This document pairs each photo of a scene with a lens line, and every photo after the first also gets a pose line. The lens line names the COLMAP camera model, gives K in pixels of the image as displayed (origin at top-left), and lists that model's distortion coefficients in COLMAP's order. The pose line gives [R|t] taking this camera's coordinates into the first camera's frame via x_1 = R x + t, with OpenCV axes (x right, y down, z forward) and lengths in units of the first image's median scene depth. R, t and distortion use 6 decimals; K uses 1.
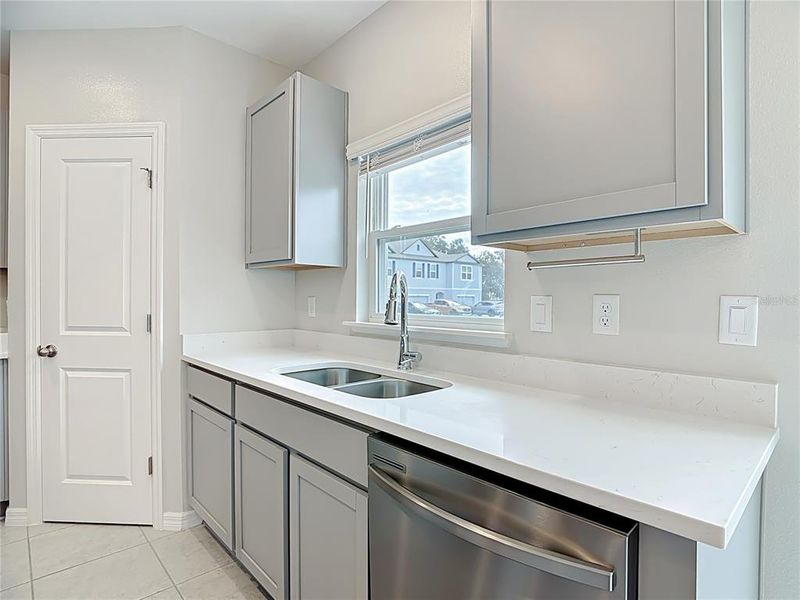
lens RADIAL K [[424.0, 0, 400.0], [0, 424.0, 300.0], [0, 0, 1]] dist [0.001023, -0.010150]
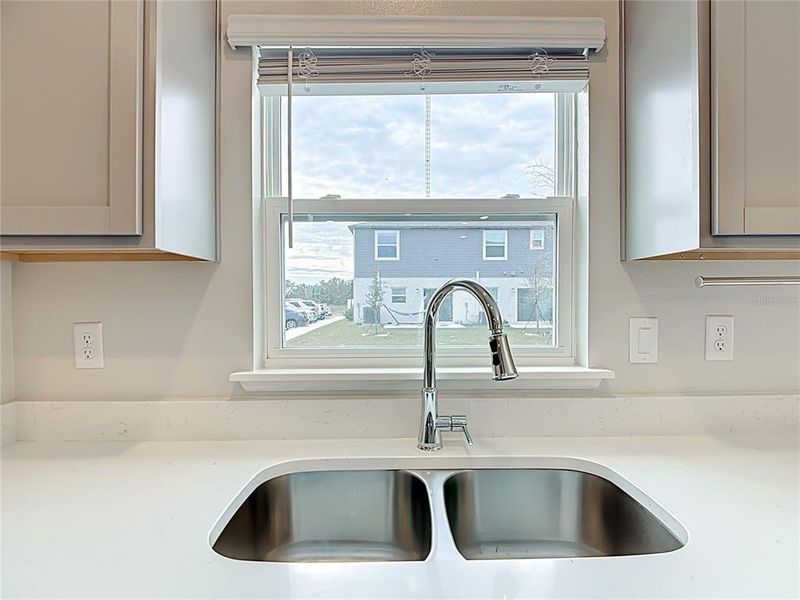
lens RADIAL K [[424.8, 0, 400.3], [0, 424.8, 305.3], [0, 0, 1]] dist [-0.022148, -0.000575]
pose [[0.673192, -0.022182, 0.739135, -0.350942], [0.012760, 0.999750, 0.018381, -0.033866], [-0.739358, -0.002942, 0.673306, 0.516778]]
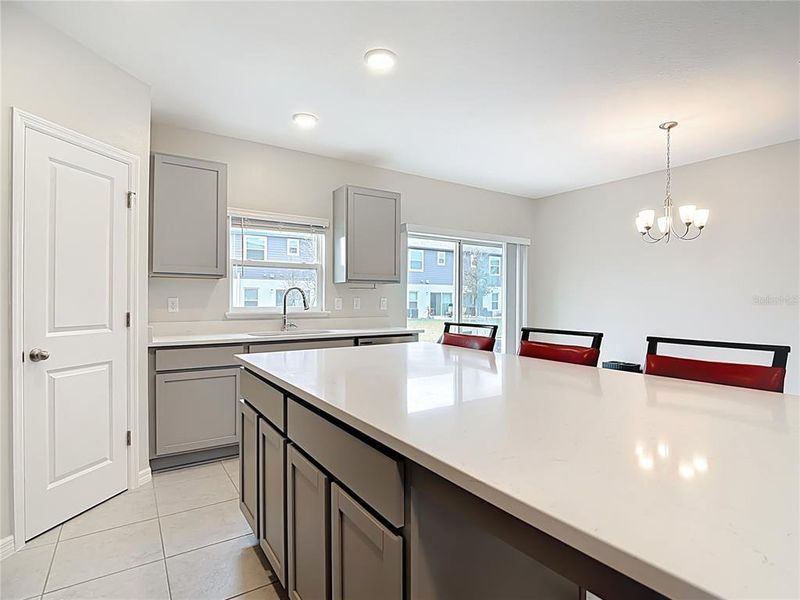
lens RADIAL K [[429.1, 0, 403.8], [0, 429.1, 301.6], [0, 0, 1]] dist [-0.000027, -0.010176]
pose [[0.167232, -0.010714, 0.985859, -1.644016], [0.002036, 0.999943, 0.010522, -0.008060], [-0.985915, 0.000248, 0.167244, 0.026239]]
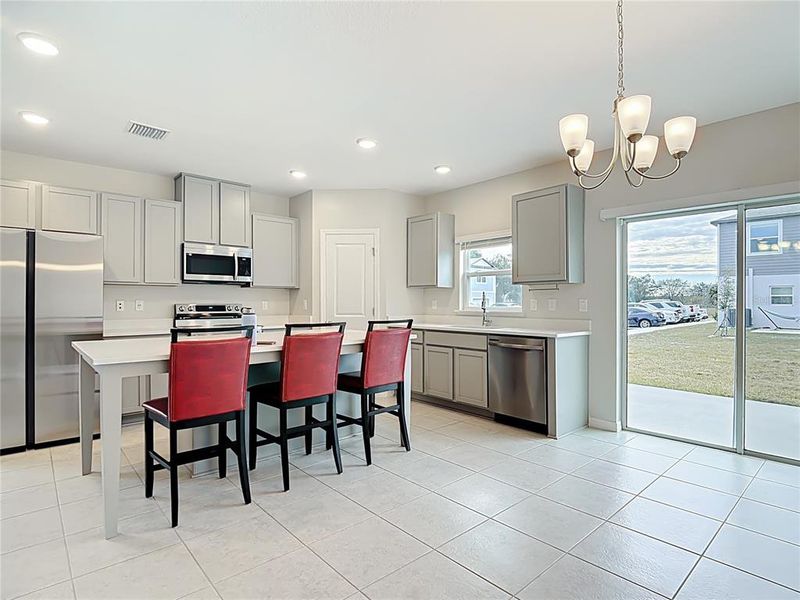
lens RADIAL K [[429.2, 0, 400.1], [0, 429.2, 298.6], [0, 0, 1]] dist [0.023401, -0.035221]
pose [[0.999667, -0.007622, -0.024640, -0.374092], [0.007377, 0.999922, -0.010055, 0.007049], [0.024714, 0.009870, 0.999646, -1.432122]]
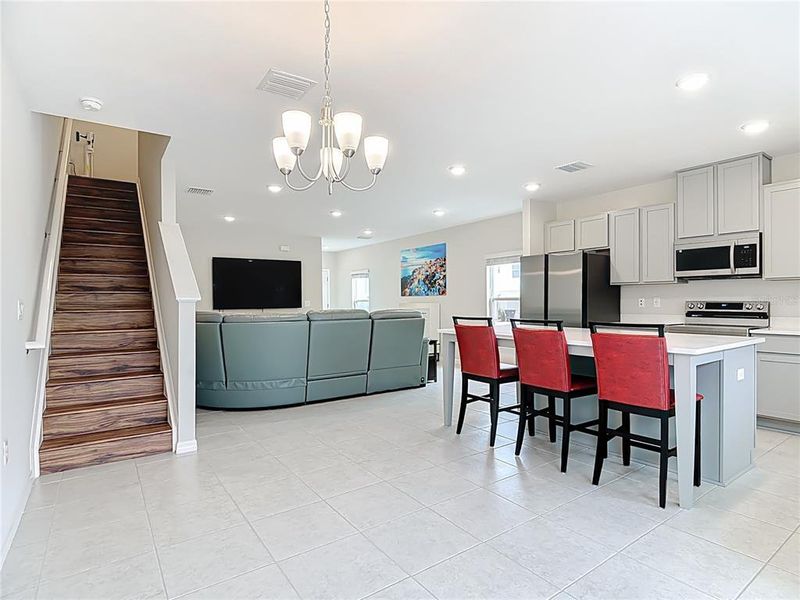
lens RADIAL K [[424.8, 0, 400.3], [0, 424.8, 305.3], [0, 0, 1]] dist [-0.022148, -0.000575]
pose [[-0.138597, 0.005154, -0.990335, 0.780338], [0.002571, 0.999985, 0.004844, 0.012228], [0.990346, -0.001875, -0.138608, -0.404617]]
